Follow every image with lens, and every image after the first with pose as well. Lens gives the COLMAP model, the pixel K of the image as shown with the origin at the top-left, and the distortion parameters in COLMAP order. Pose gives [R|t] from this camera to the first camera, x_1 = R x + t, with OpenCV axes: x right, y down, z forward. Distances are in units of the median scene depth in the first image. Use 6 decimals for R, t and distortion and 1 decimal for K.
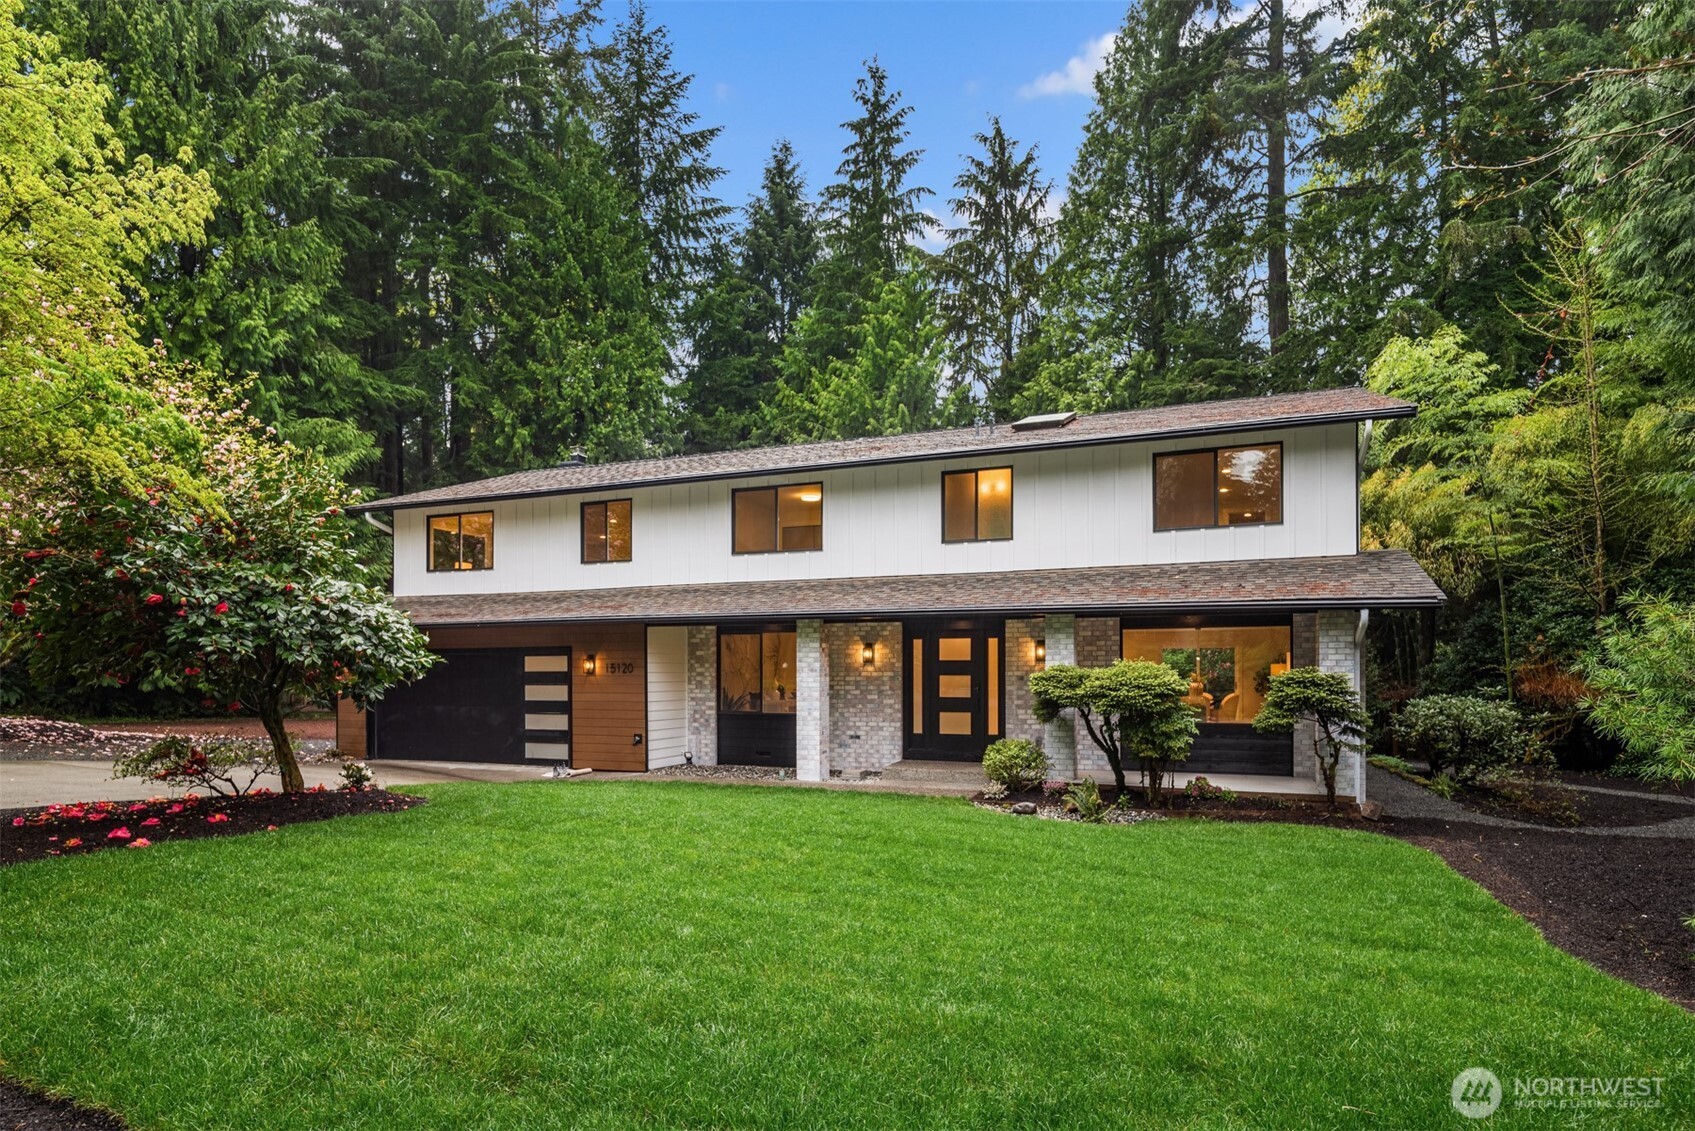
lens RADIAL K [[916.0, 0, 847.5], [0, 916.0, 565.5], [0, 0, 1]] dist [0.000037, -0.000212]
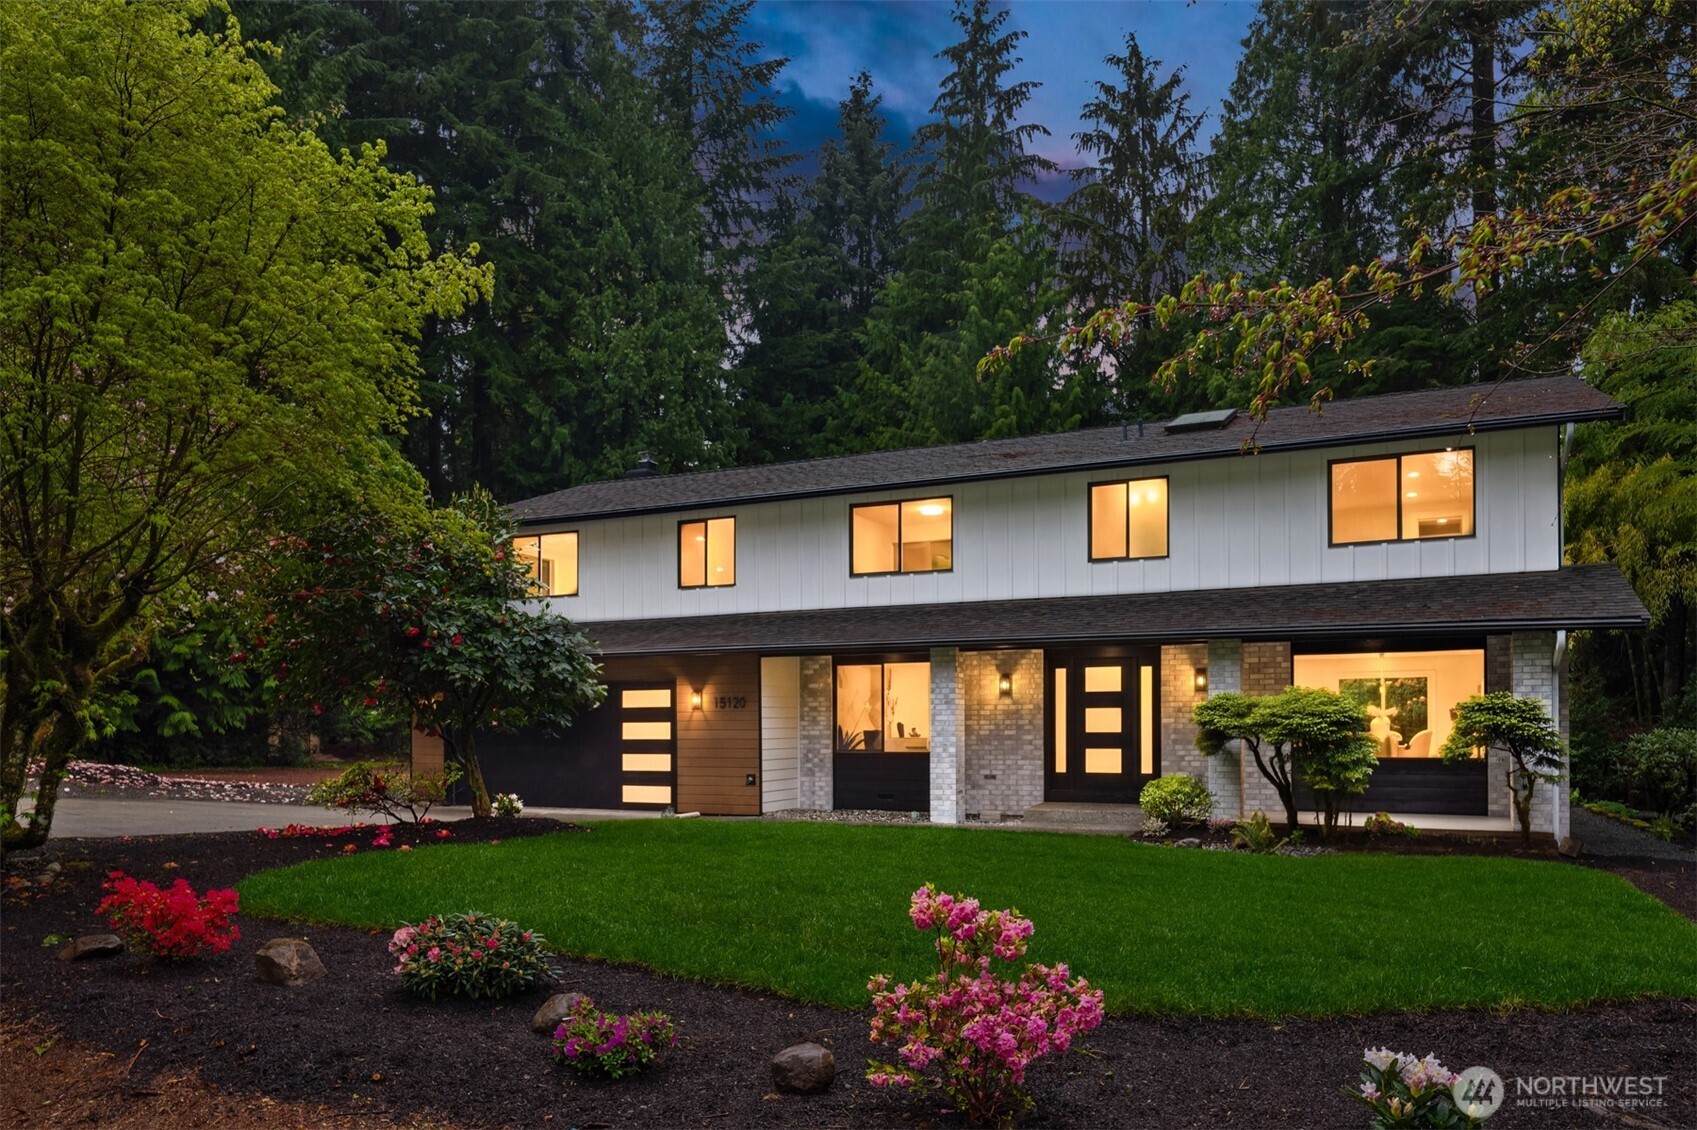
lens RADIAL K [[1139.7, 0, 854.2], [0, 1139.7, 620.2], [0, 0, 1]] dist [0.024071, -0.050248]
pose [[0.997344, -0.010849, -0.072017, -0.032080], [0.013179, 0.999402, 0.031956, -0.004181], [0.071628, -0.032820, 0.996891, -0.096600]]
